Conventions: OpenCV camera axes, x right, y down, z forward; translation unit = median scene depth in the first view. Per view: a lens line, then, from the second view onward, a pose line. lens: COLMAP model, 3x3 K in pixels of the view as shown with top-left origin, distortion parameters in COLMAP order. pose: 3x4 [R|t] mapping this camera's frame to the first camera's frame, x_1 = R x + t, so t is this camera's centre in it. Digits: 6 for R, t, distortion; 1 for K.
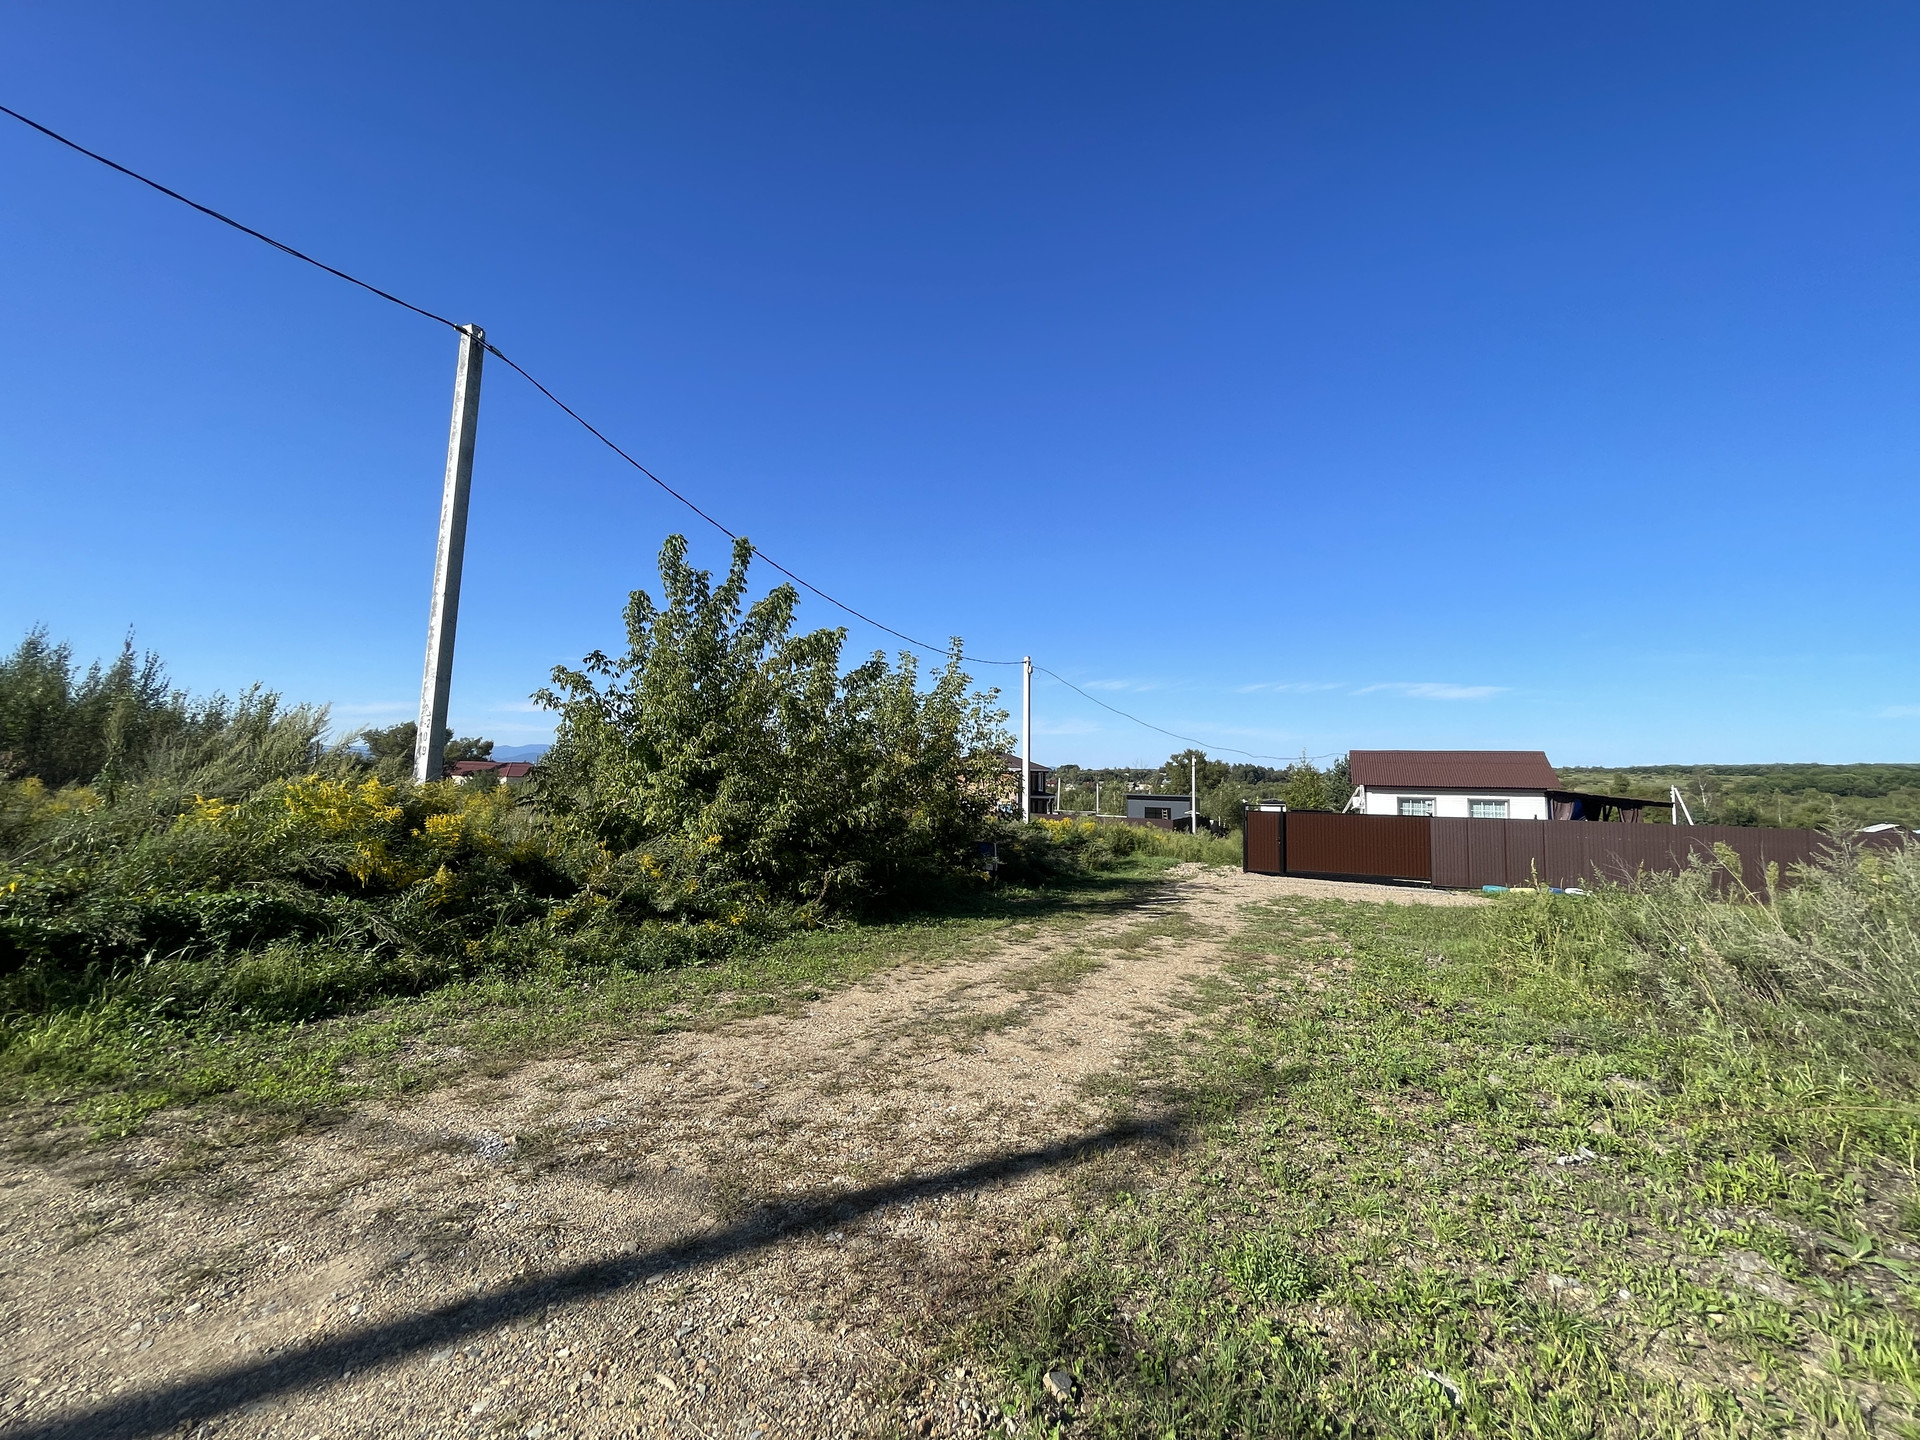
lens RADIAL K [[773.1, 0, 949.1], [0, 773.1, 719.3], [0, 0, 1]] dist [0.000045, -0.000351]
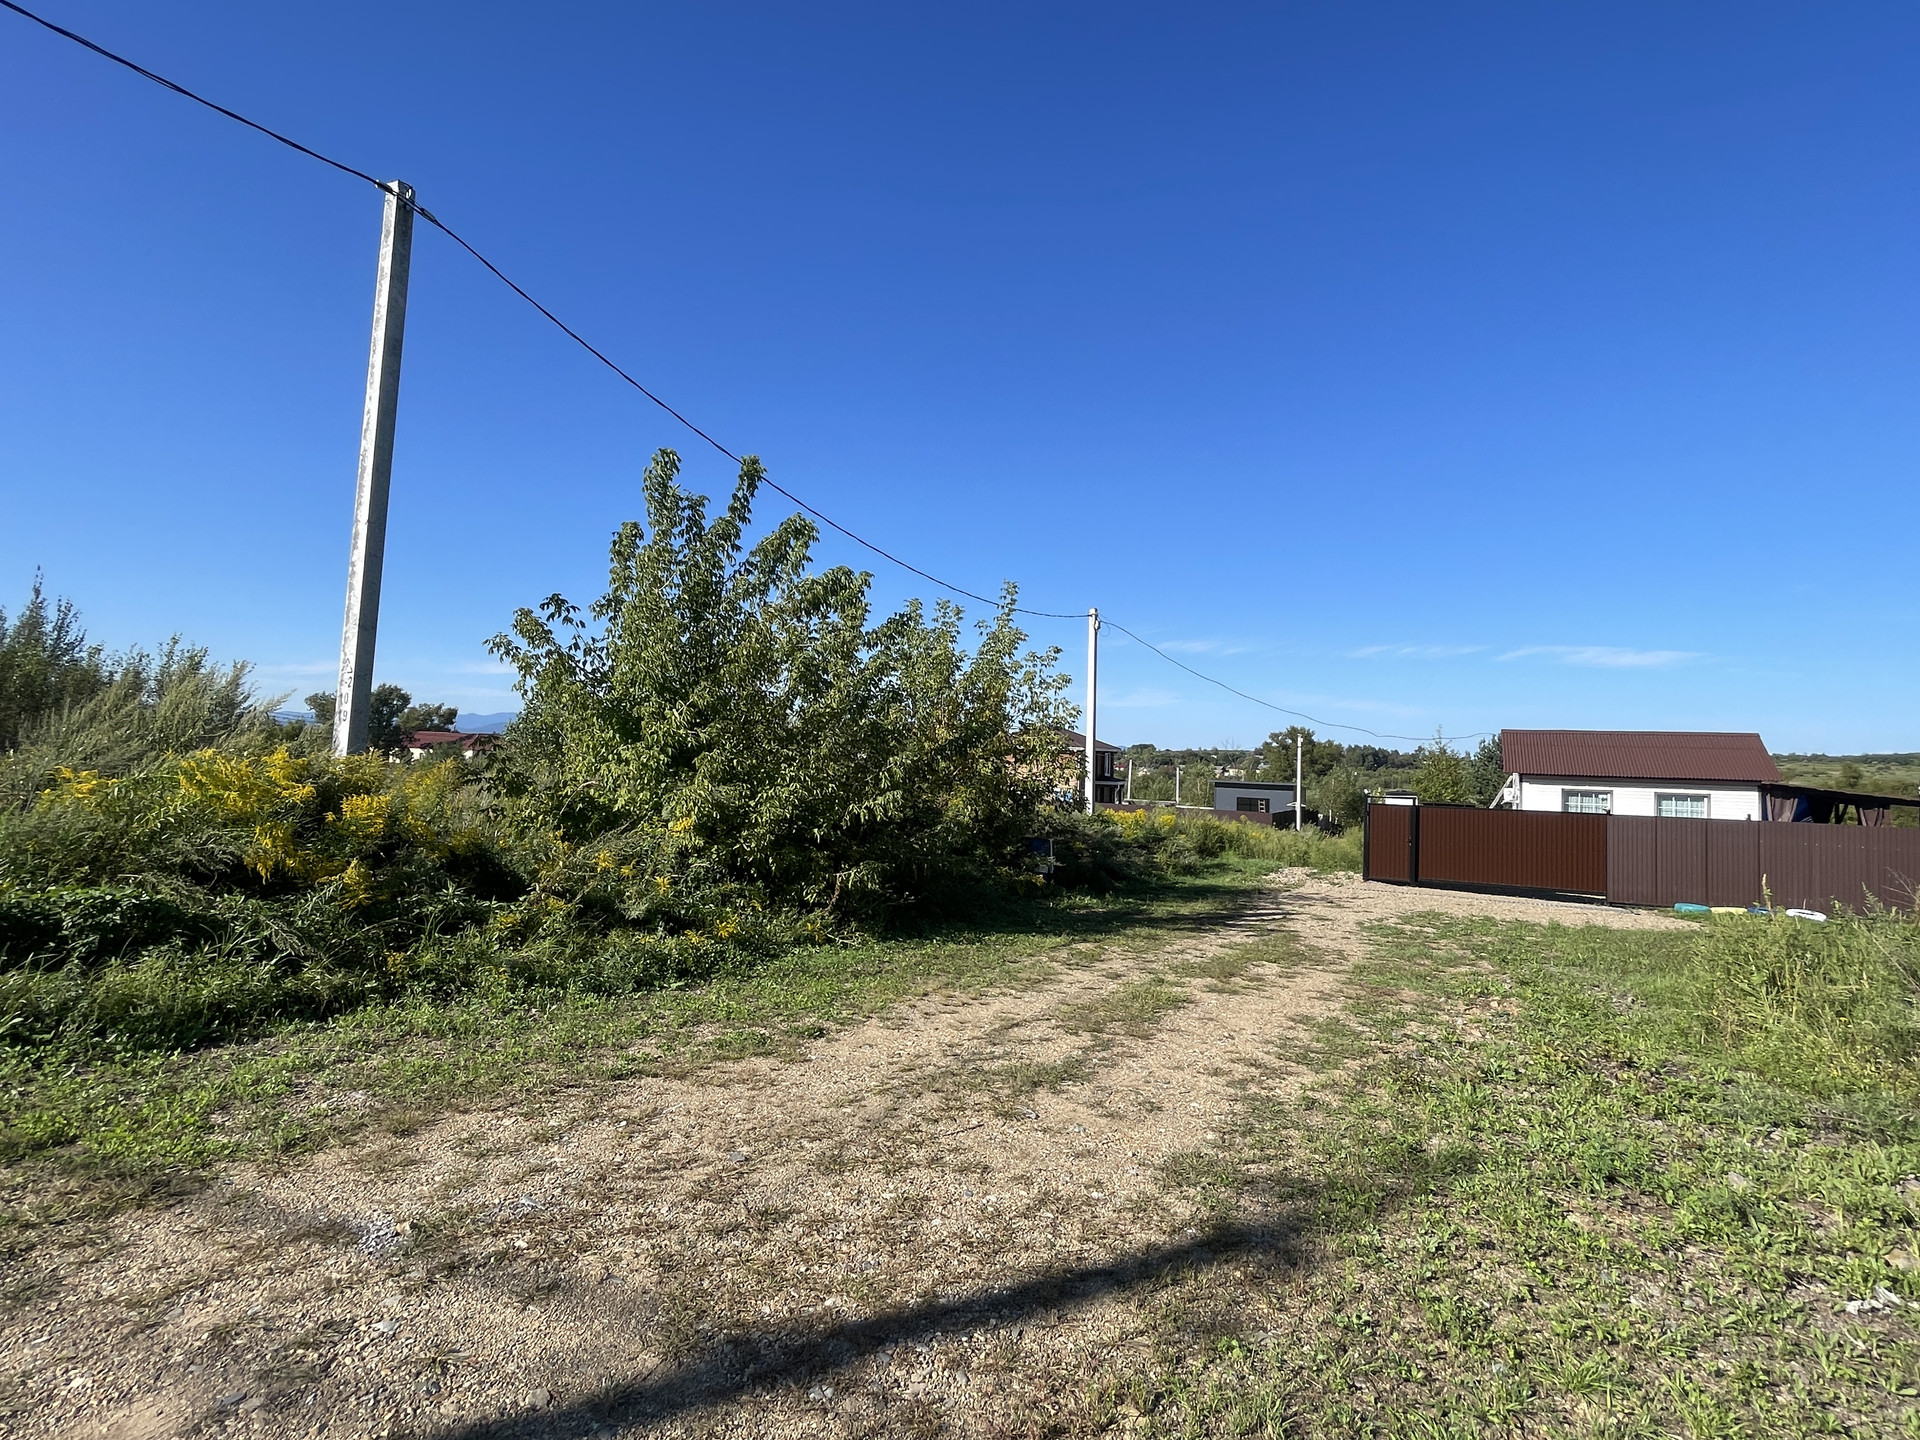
lens RADIAL K [[936.3, 0, 950.0], [0, 936.3, 724.7], [0, 0, 1]] dist [0.000206, -0.002435]
pose [[0.998718, 0.010495, -0.049529, 0.003126], [-0.008492, 0.999144, 0.040481, 0.006764], [0.049912, -0.040008, 0.997952, 0.074795]]
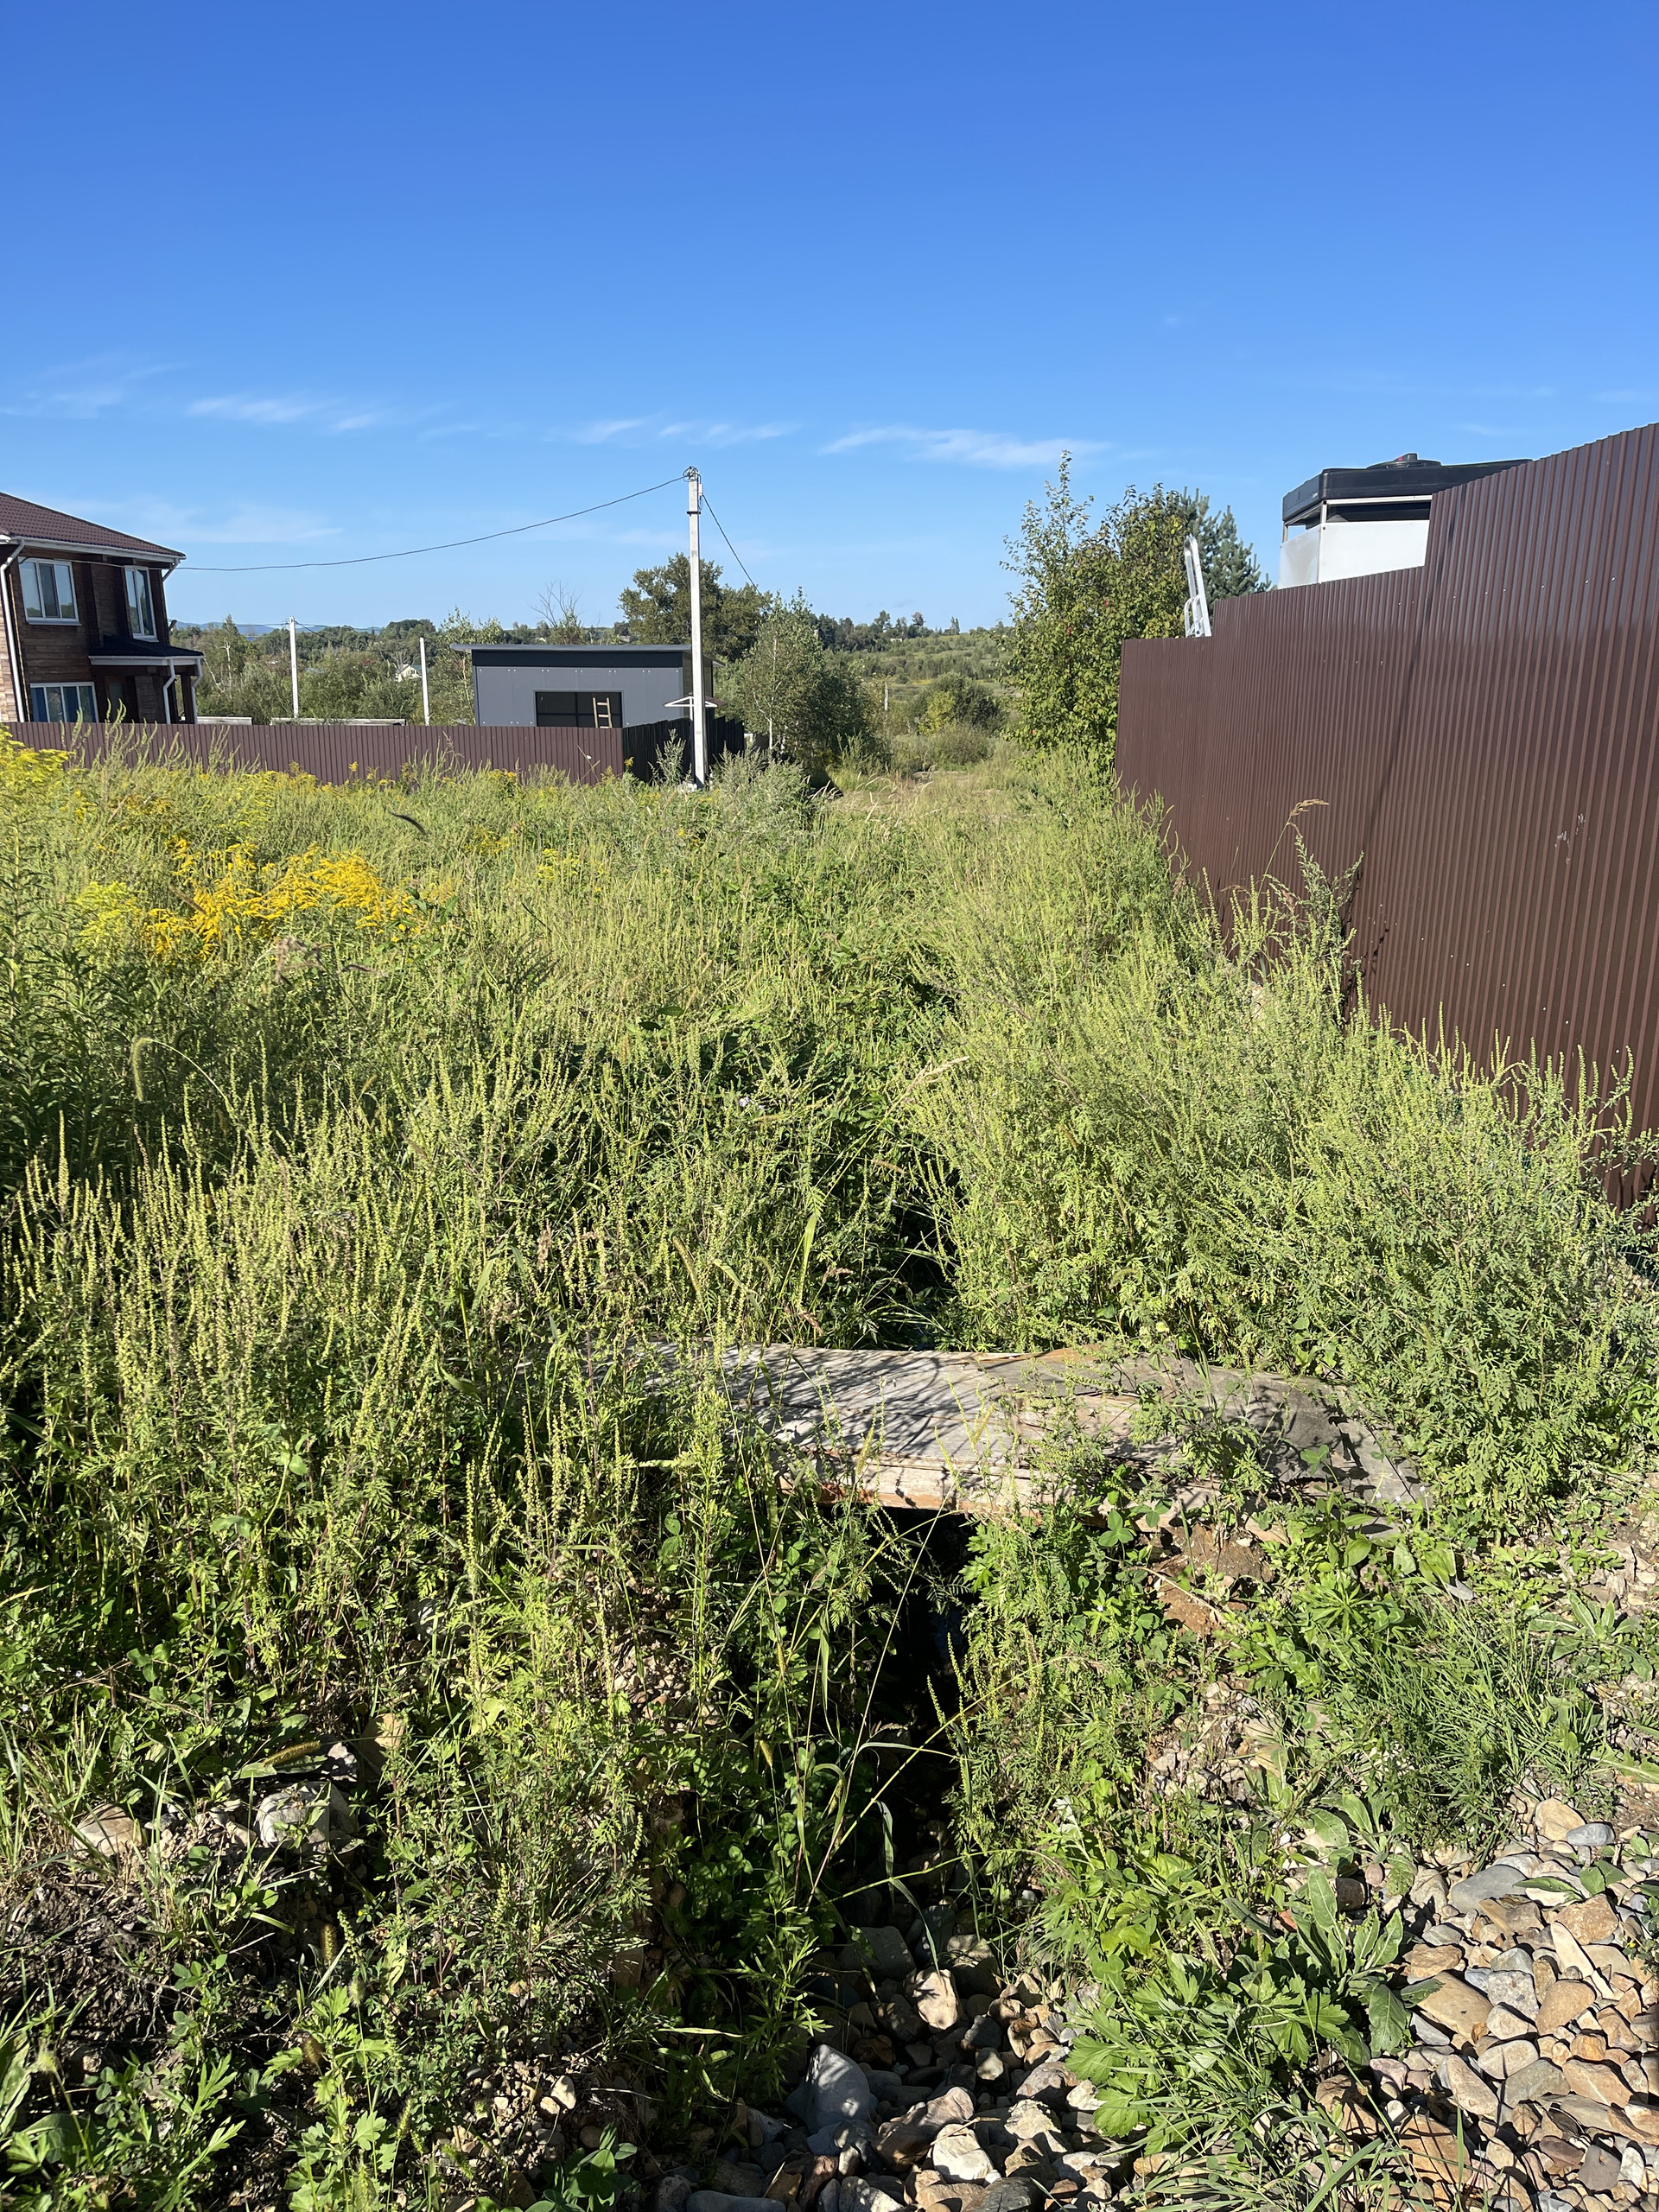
lens RADIAL K [[1663.7, 0, 822.4], [0, 1663.7, 1105.3], [0, 0, 1]] dist [0.062737, -0.061037]
pose [[0.927727, -0.115320, 0.354999, 0.962508], [-0.009316, 0.943628, 0.330877, 0.442516], [-0.373144, -0.310270, 0.874355, 3.112355]]
